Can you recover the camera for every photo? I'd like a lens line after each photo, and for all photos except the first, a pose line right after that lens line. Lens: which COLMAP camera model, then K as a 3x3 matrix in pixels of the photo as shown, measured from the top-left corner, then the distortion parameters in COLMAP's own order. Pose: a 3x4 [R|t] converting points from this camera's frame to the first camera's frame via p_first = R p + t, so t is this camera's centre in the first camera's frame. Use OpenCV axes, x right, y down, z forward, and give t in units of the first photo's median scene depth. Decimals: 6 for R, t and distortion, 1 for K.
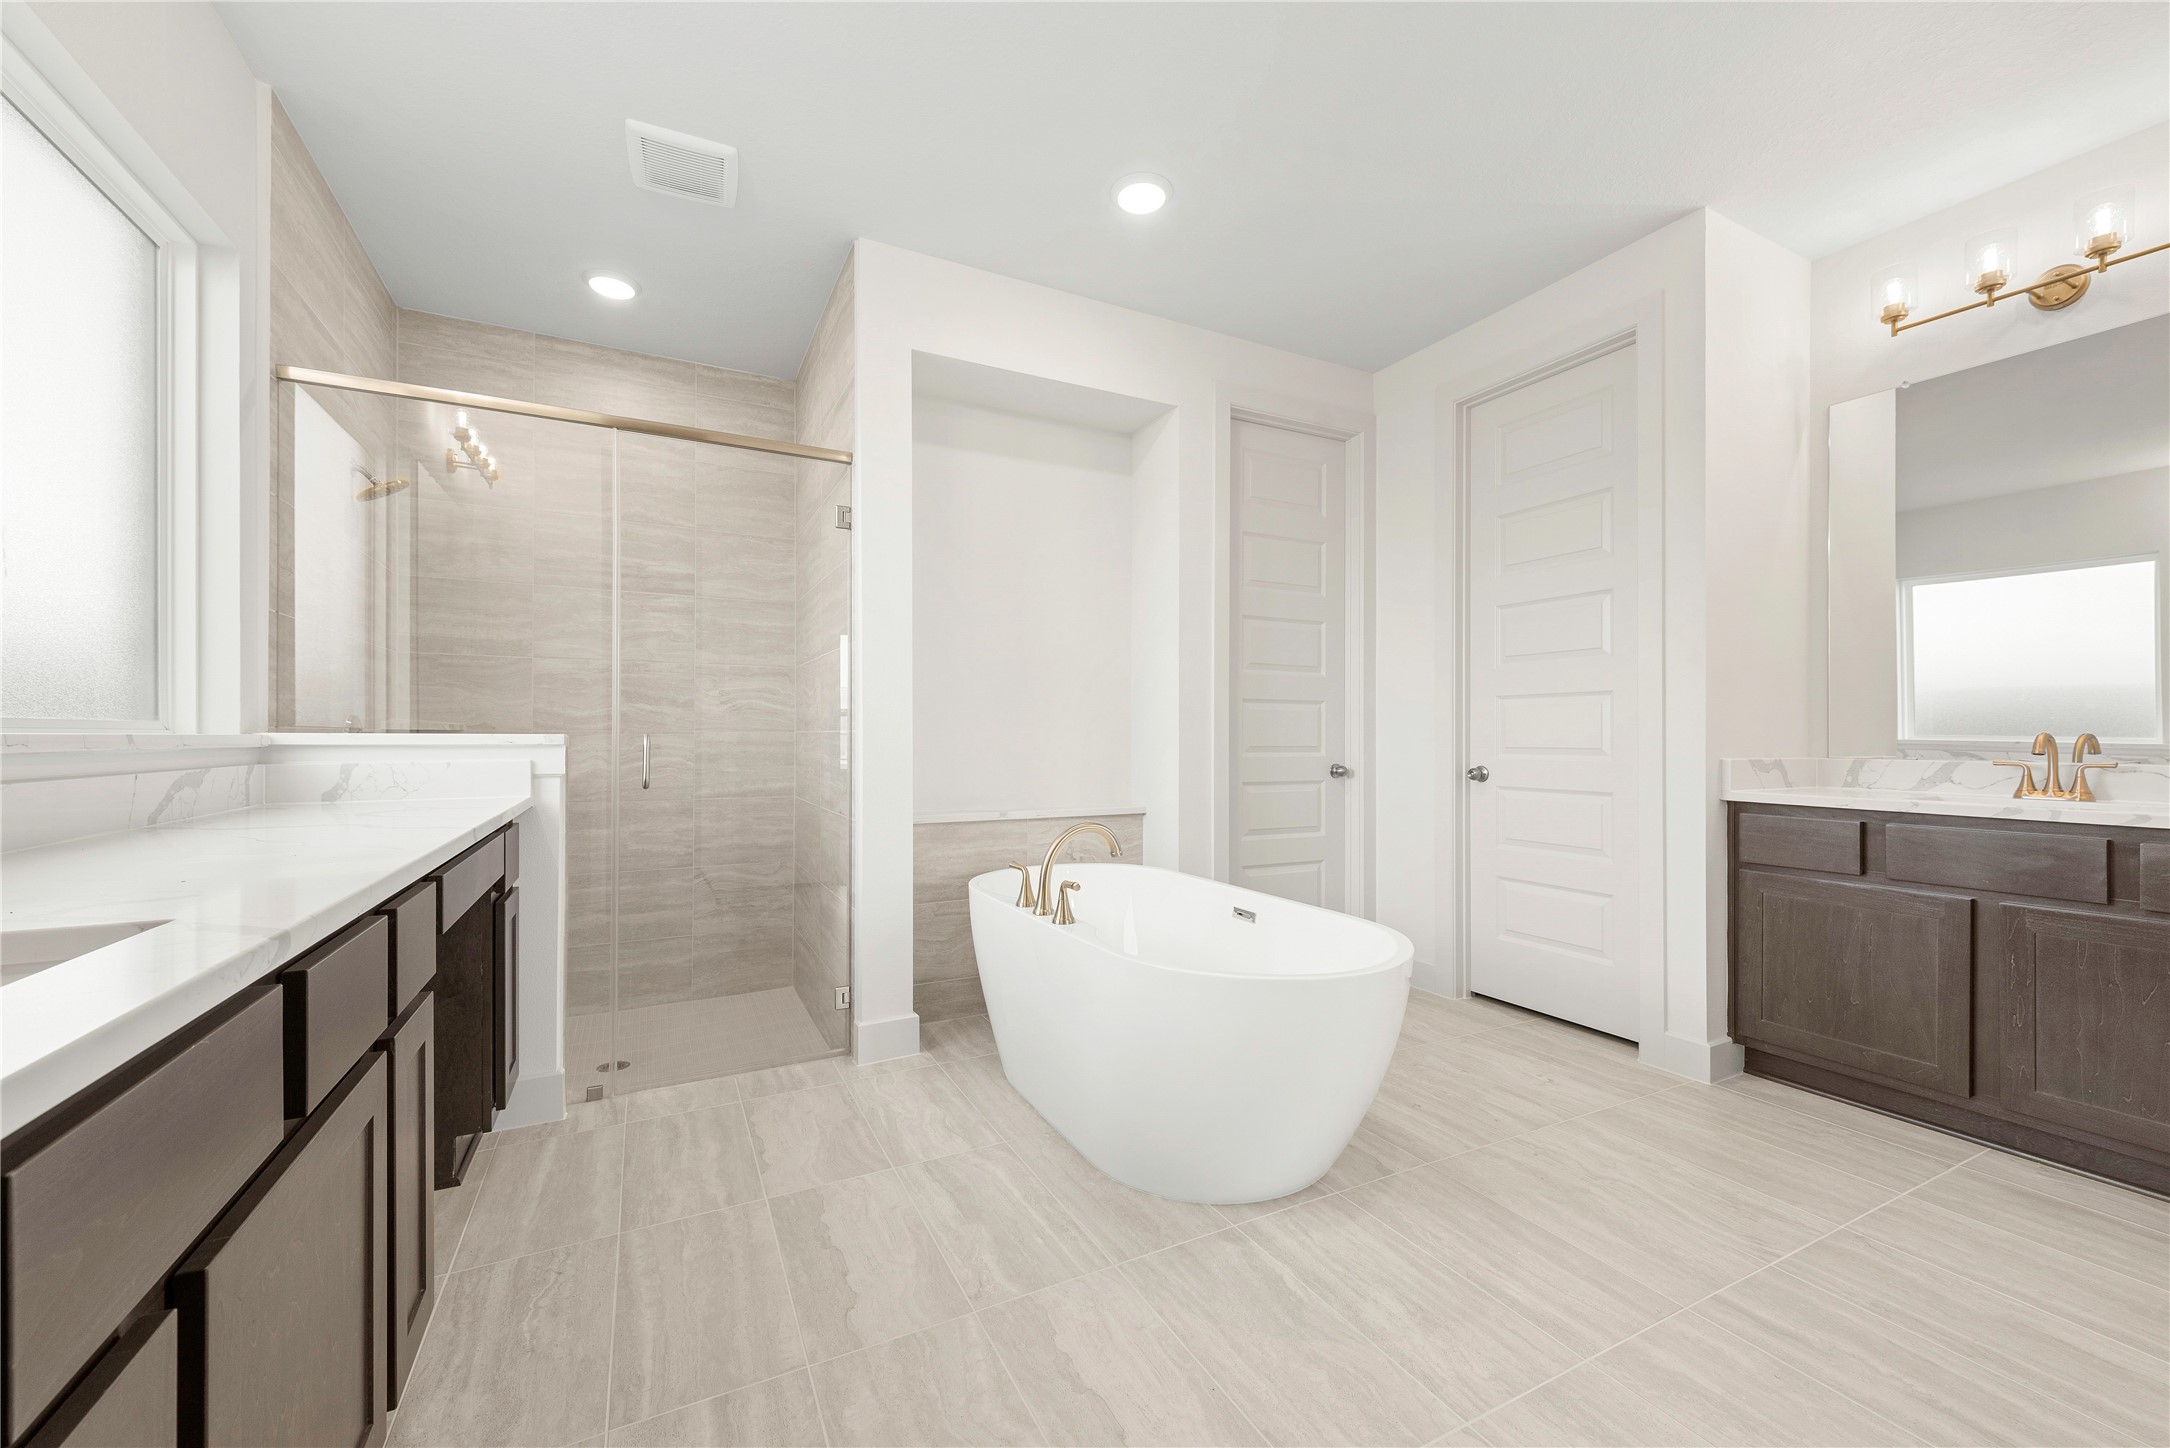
lens RADIAL K [[865.9, 0, 1085.0], [0, 865.9, 724.0], [0, 0, 1]] dist [0.009782, -0.000106]
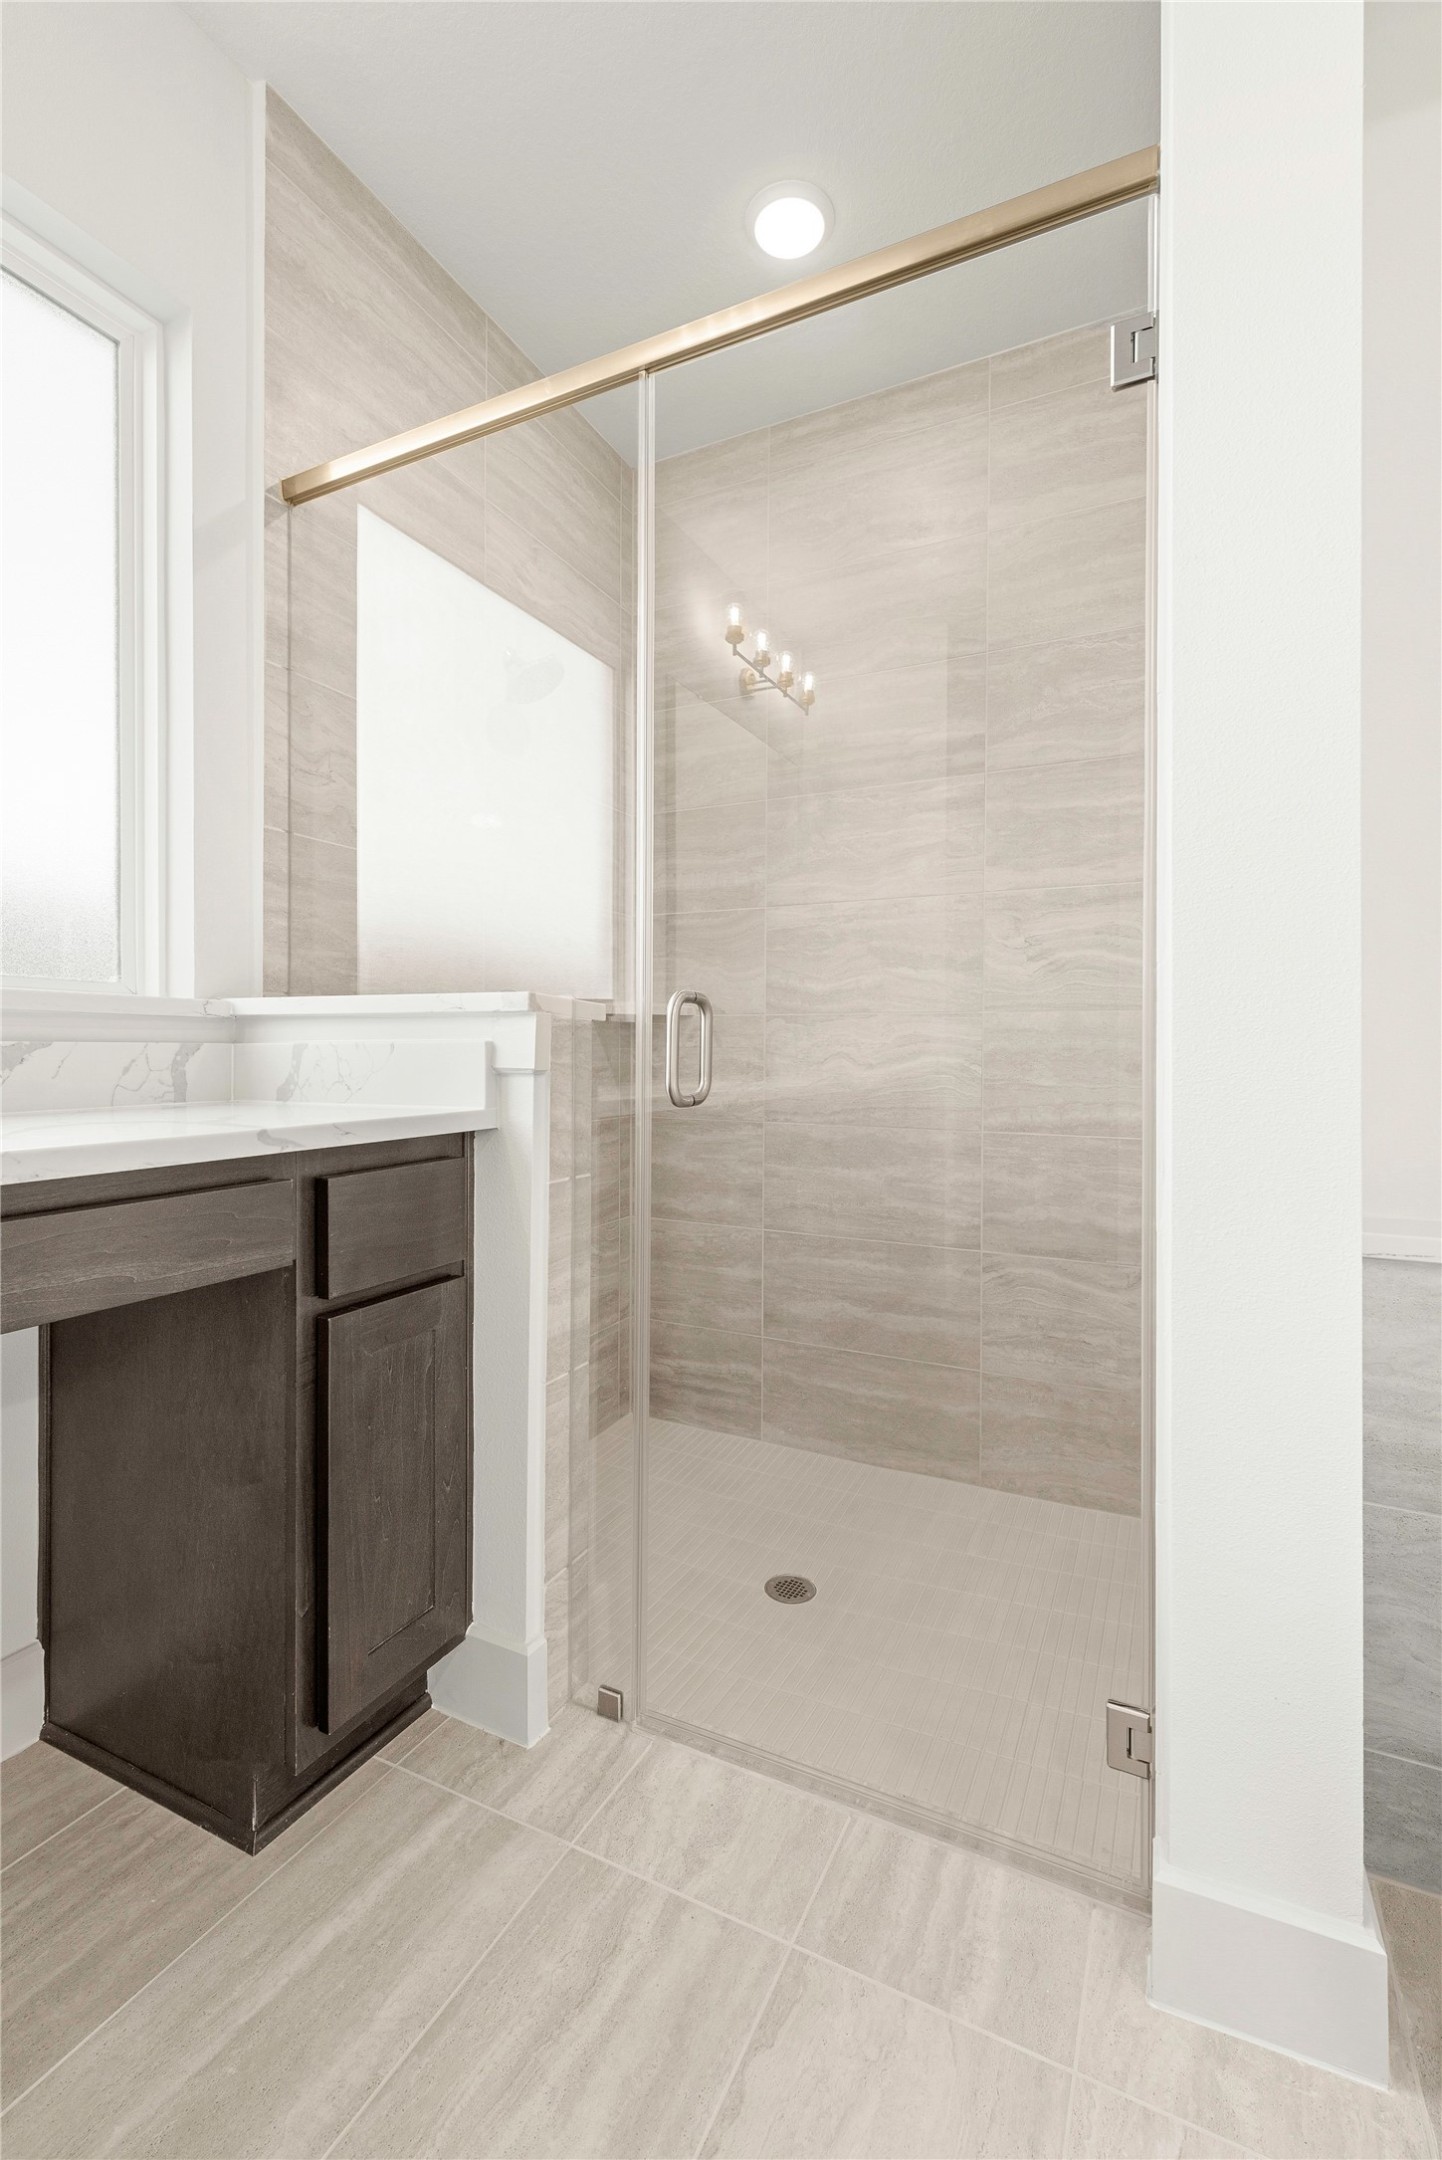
lens RADIAL K [[889.6, 0, 789.5], [0, 889.6, 1055.6], [0, 0, 1]] dist [0.015310, -0.006018]
pose [[0.597553, 0.001665, -0.801828, -0.064528], [0.007083, 0.999948, 0.007356, 0.034415], [0.801798, -0.010075, 0.597510, 0.593590]]
